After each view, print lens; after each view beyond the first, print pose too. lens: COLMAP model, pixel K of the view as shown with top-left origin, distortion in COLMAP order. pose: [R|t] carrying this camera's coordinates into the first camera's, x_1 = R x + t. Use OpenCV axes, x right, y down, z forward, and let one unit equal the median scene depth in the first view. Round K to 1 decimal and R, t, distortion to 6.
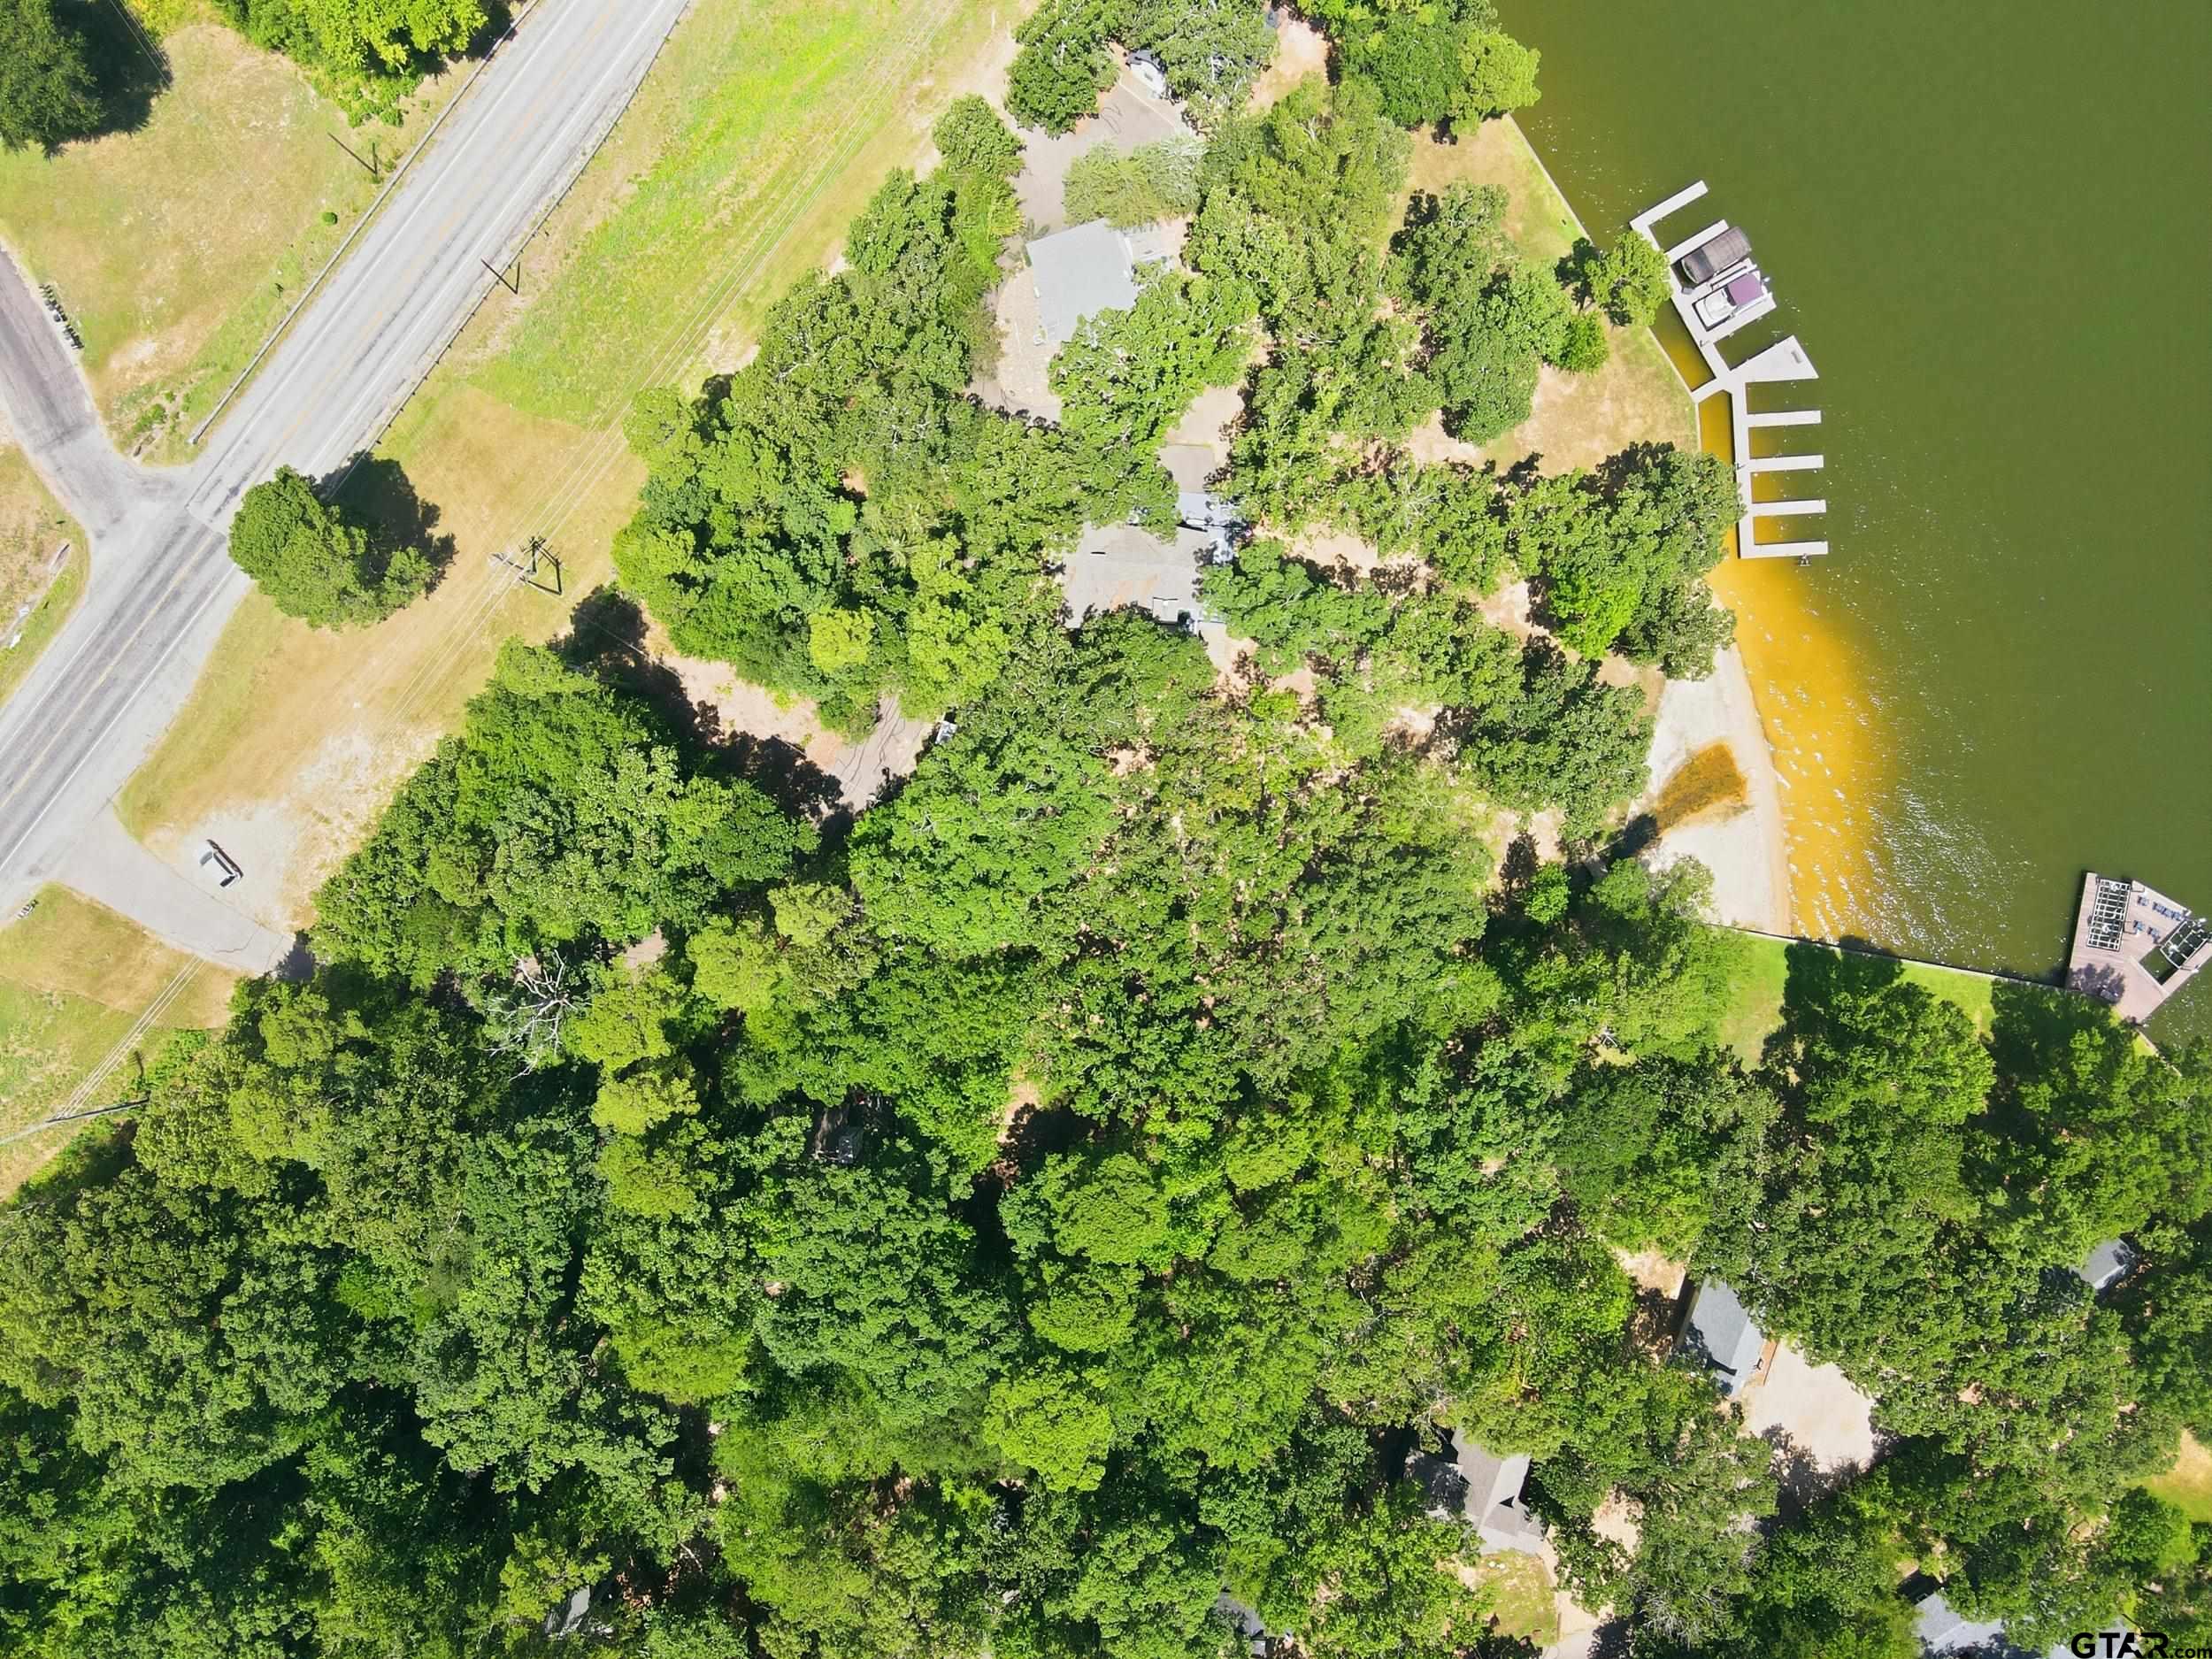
lens RADIAL K [[1631.0, 0, 1103.8], [0, 1631.0, 831.6], [0, 0, 1]] dist [-0.008940, 0.036688]
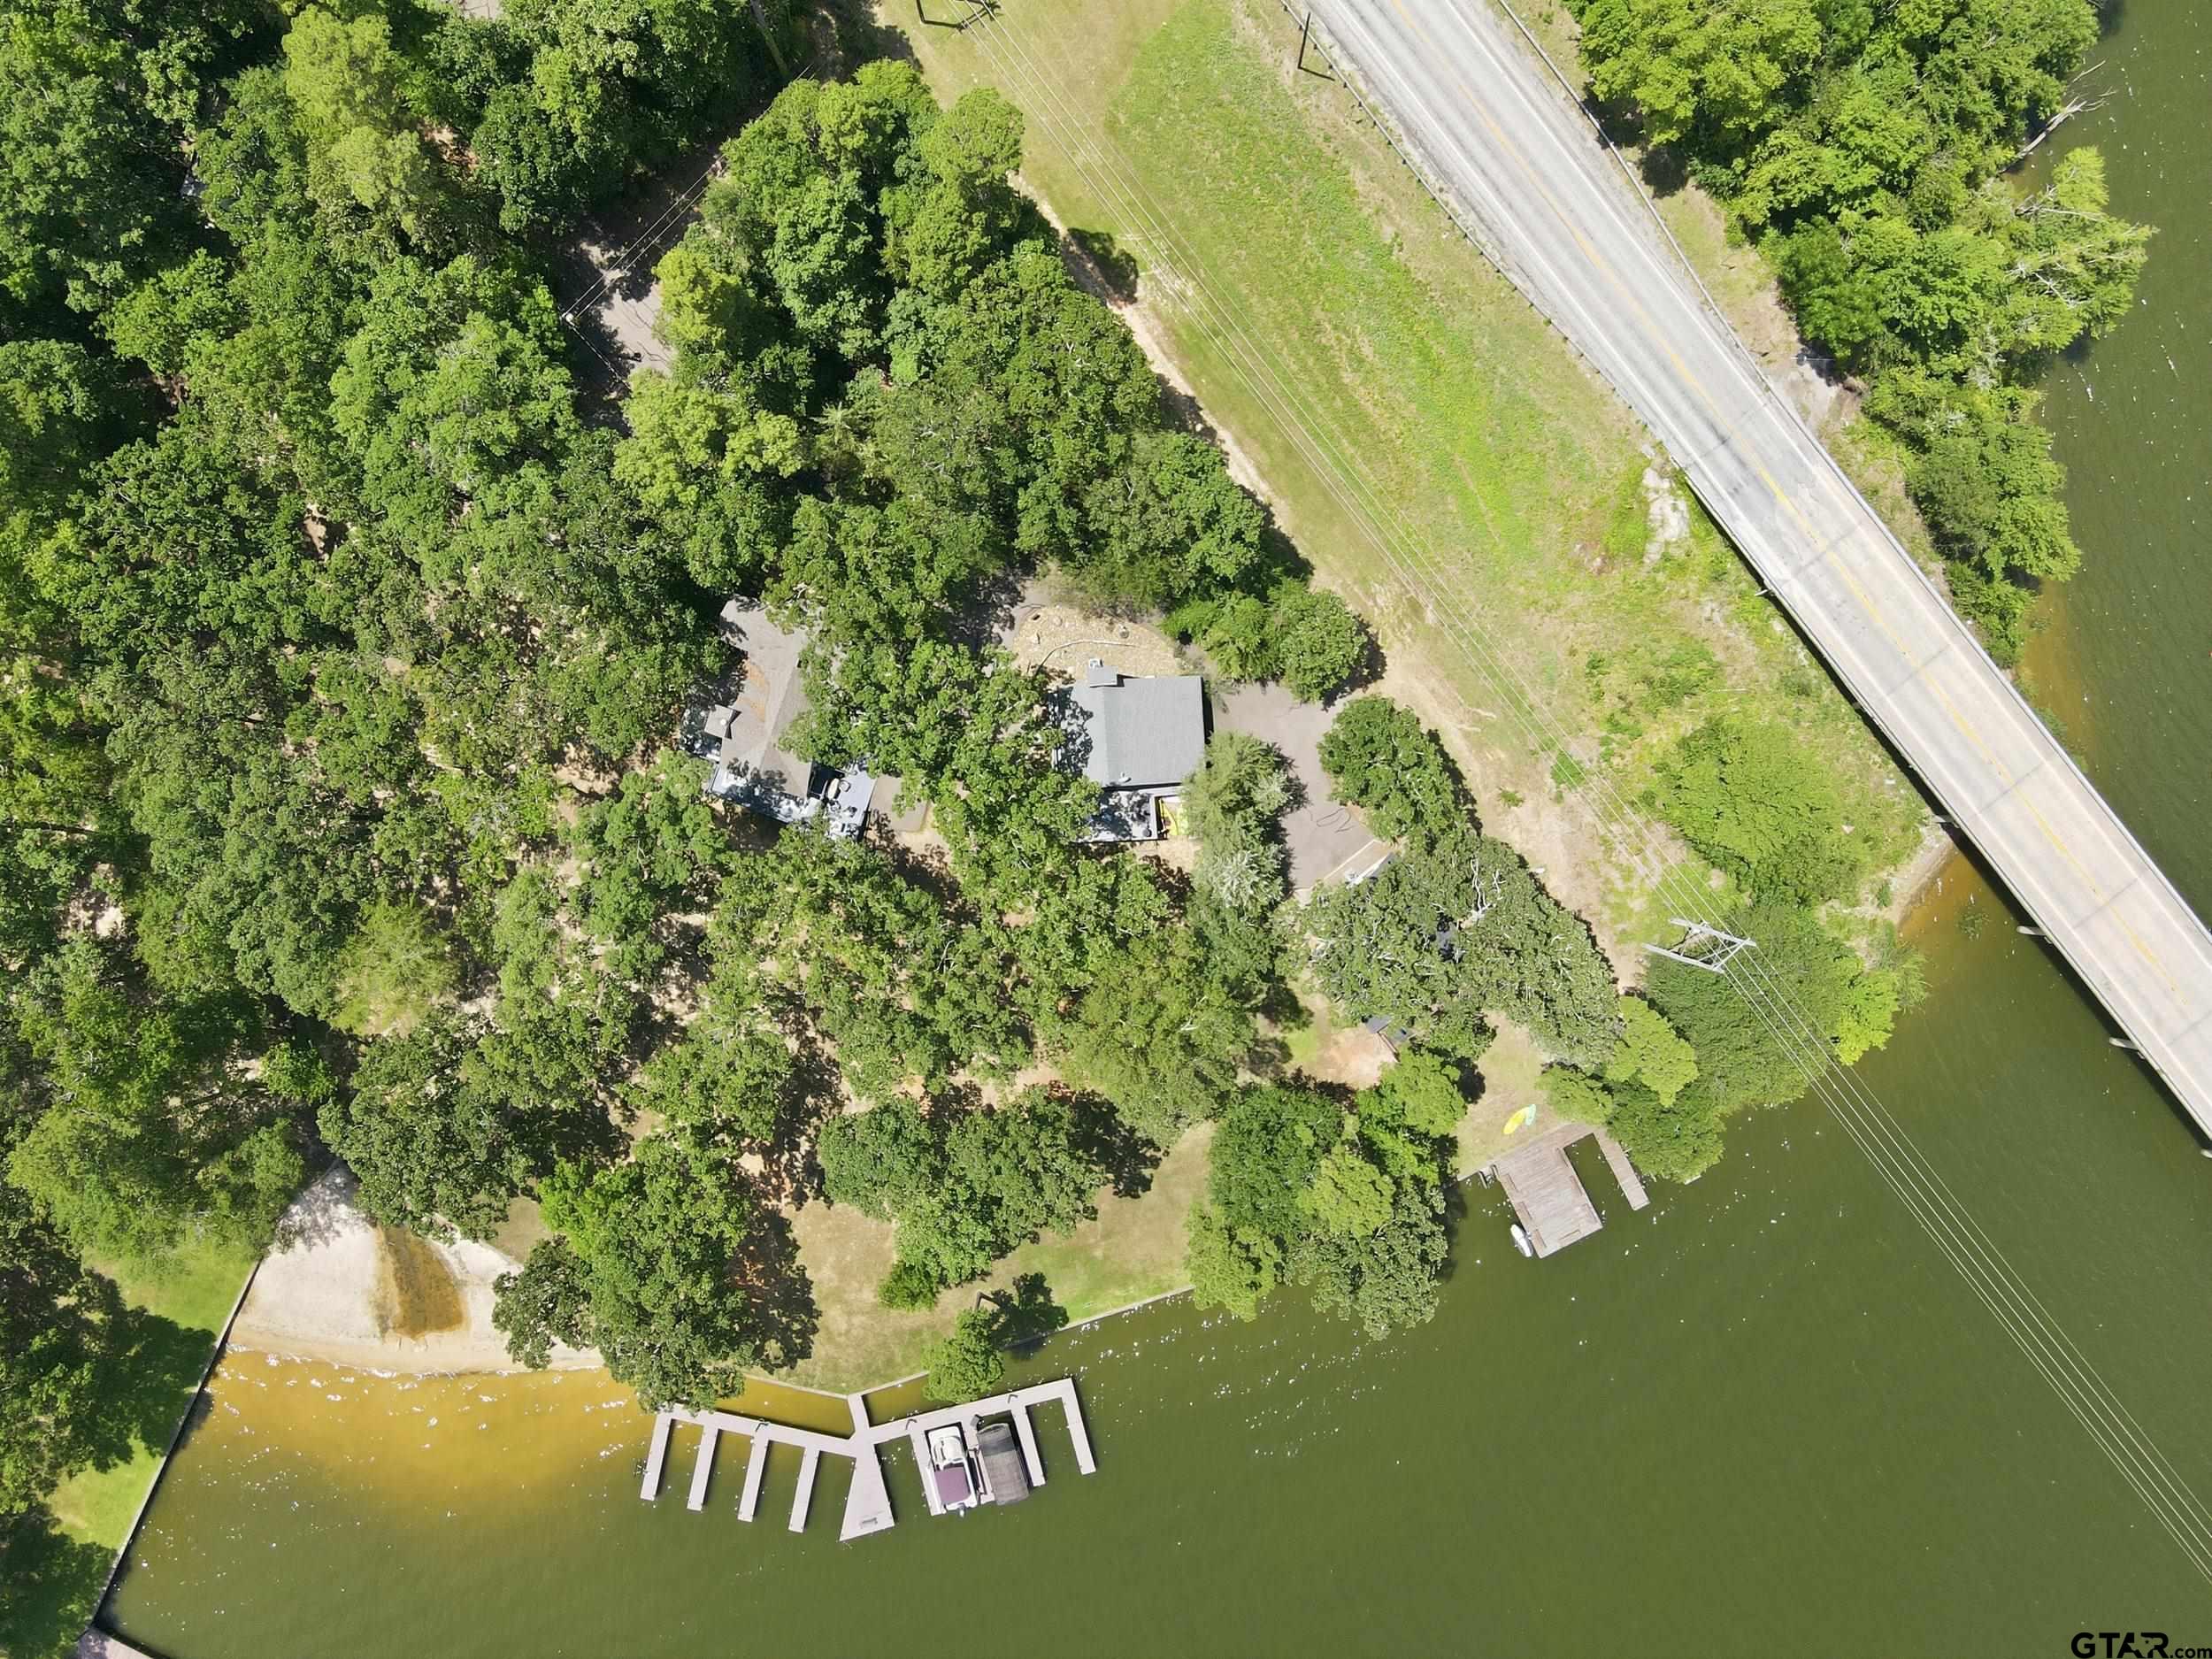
lens RADIAL K [[1631.0, 0, 1101.5], [0, 1631.0, 831.4], [0, 0, 1]] dist [-0.008940, 0.036688]
pose [[-0.255611, 0.966449, 0.025270, 0.019945], [-0.966510, -0.256070, 0.016946, -0.330989], [0.022848, -0.020093, 0.999537, 0.151775]]
